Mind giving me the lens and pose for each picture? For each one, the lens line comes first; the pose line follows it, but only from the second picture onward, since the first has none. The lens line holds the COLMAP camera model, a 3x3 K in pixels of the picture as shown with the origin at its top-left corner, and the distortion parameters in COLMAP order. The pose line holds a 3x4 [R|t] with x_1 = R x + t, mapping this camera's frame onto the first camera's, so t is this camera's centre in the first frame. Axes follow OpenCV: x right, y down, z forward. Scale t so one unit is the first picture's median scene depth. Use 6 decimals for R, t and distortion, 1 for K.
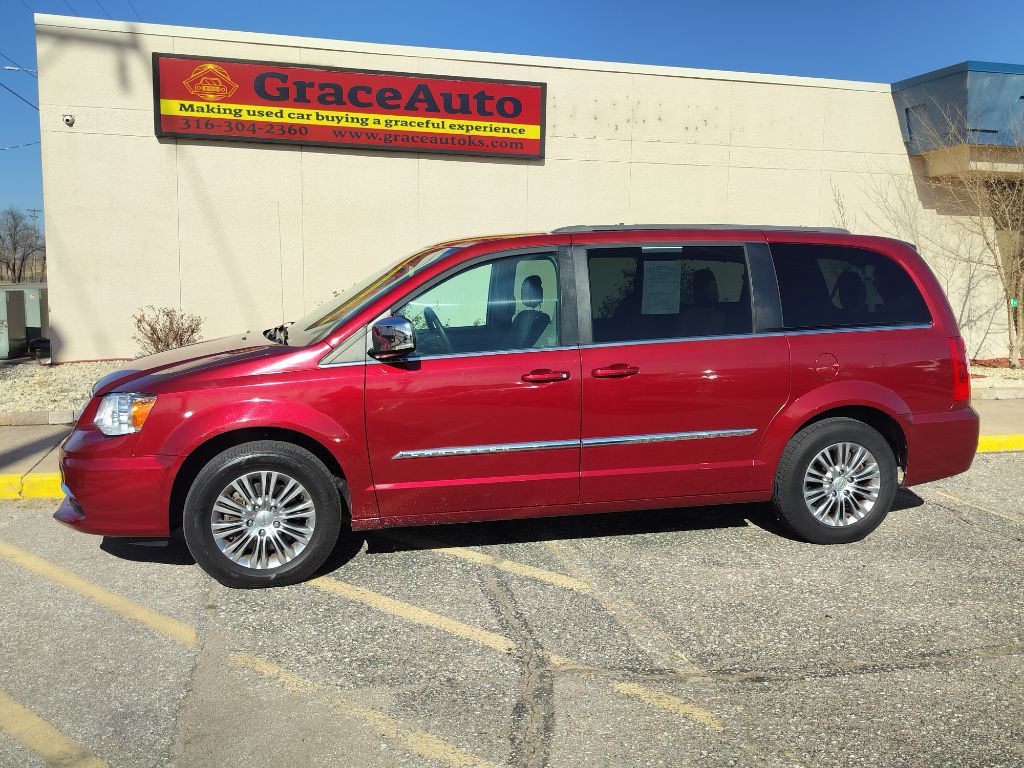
lens RADIAL K [[915.0, 0, 514.4], [0, 915.0, 383.7], [0, 0, 1]] dist [0.093950, -0.150952]
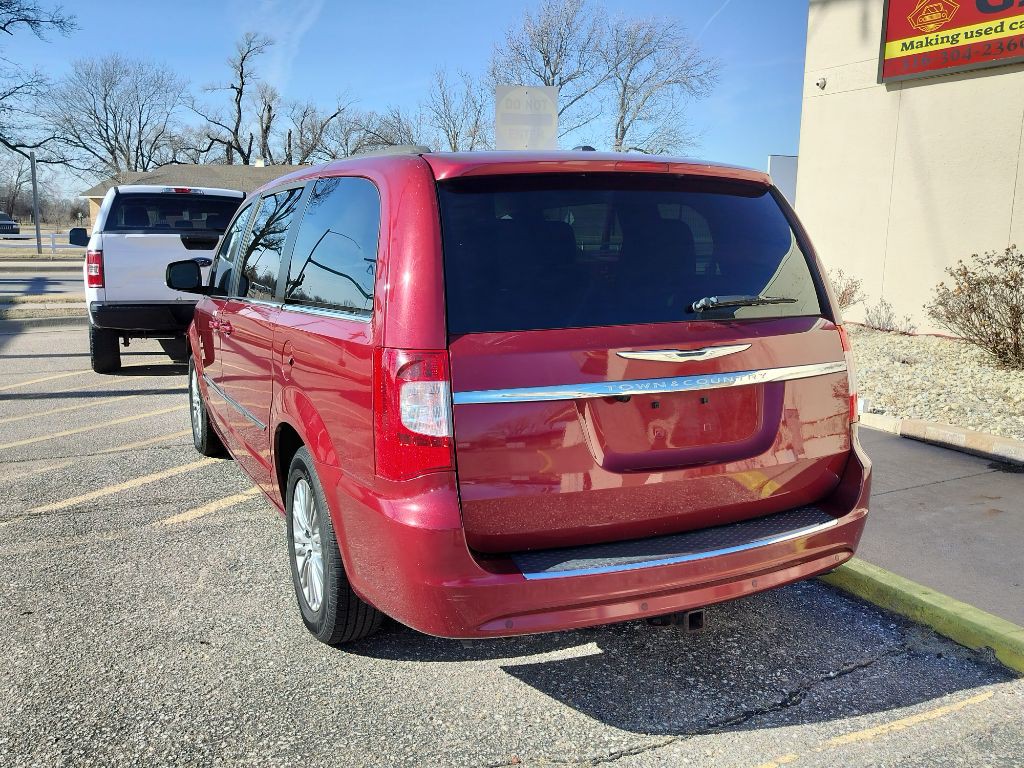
lens RADIAL K [[901.6, 0, 511.5], [0, 901.6, 380.8], [0, 0, 1]] dist [0.054611, -0.063307]
pose [[0.206321, 0.153915, -0.966303, 0.453878], [-0.120338, 0.984045, 0.131047, -0.048960], [0.971056, 0.089245, 0.221551, 0.454483]]
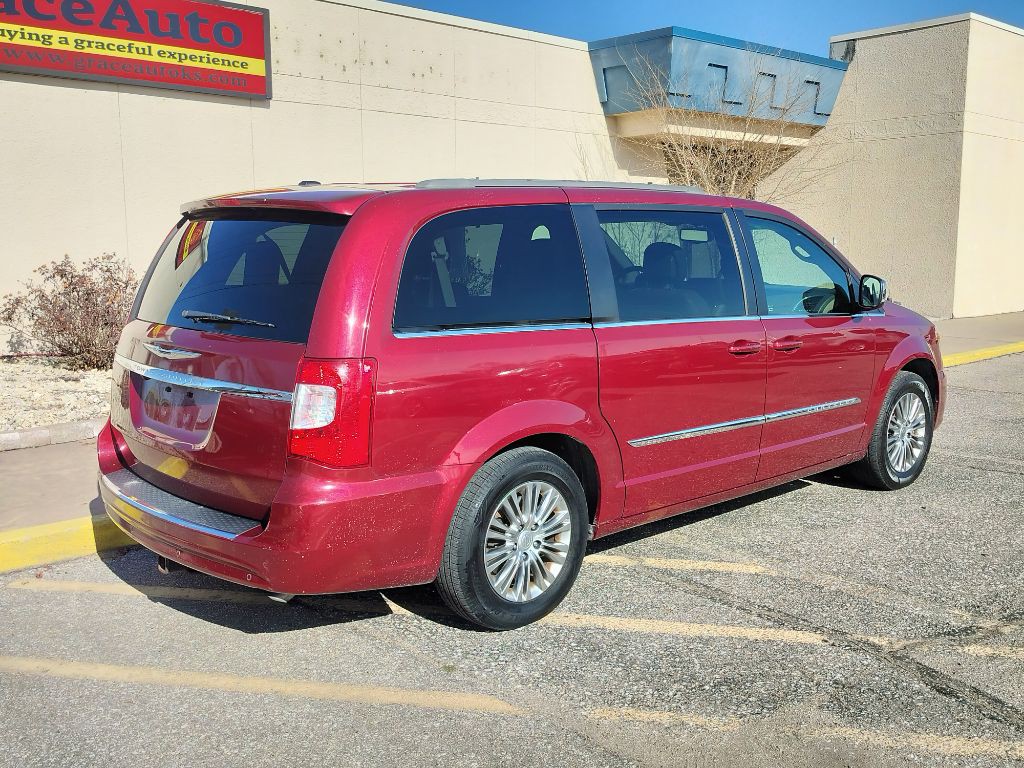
lens RADIAL K [[1017.9, 0, 514.8], [0, 1017.9, 382.3], [0, 0, 1]] dist [0.085192, -0.128581]
pose [[0.879086, -0.083179, 0.469349, -0.251337], [0.071371, 0.996526, 0.042930, -0.013899], [-0.471289, -0.004242, 0.881969, 0.075377]]
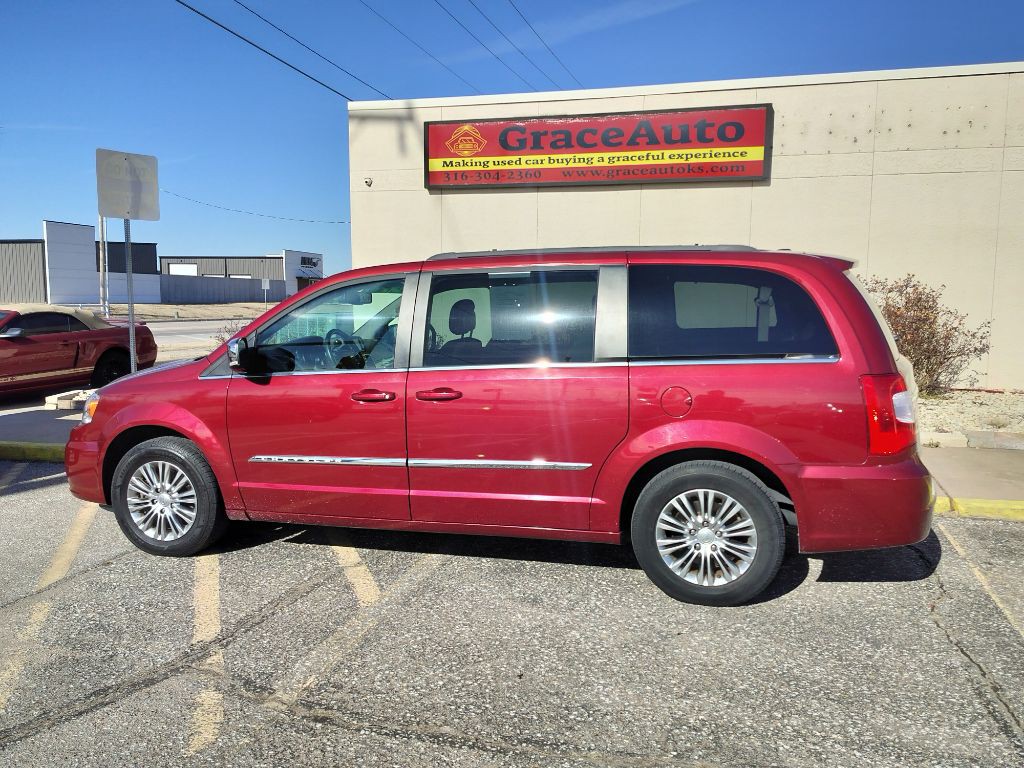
lens RADIAL K [[817.5, 0, 511.8], [0, 817.5, 385.9], [0, 0, 1]] dist [0.081535, -0.104785]
pose [[0.866297, 0.044784, -0.497518, 0.265090], [-0.050251, 0.998734, 0.002402, -0.012342], [0.496996, 0.022919, 0.867450, 0.107026]]
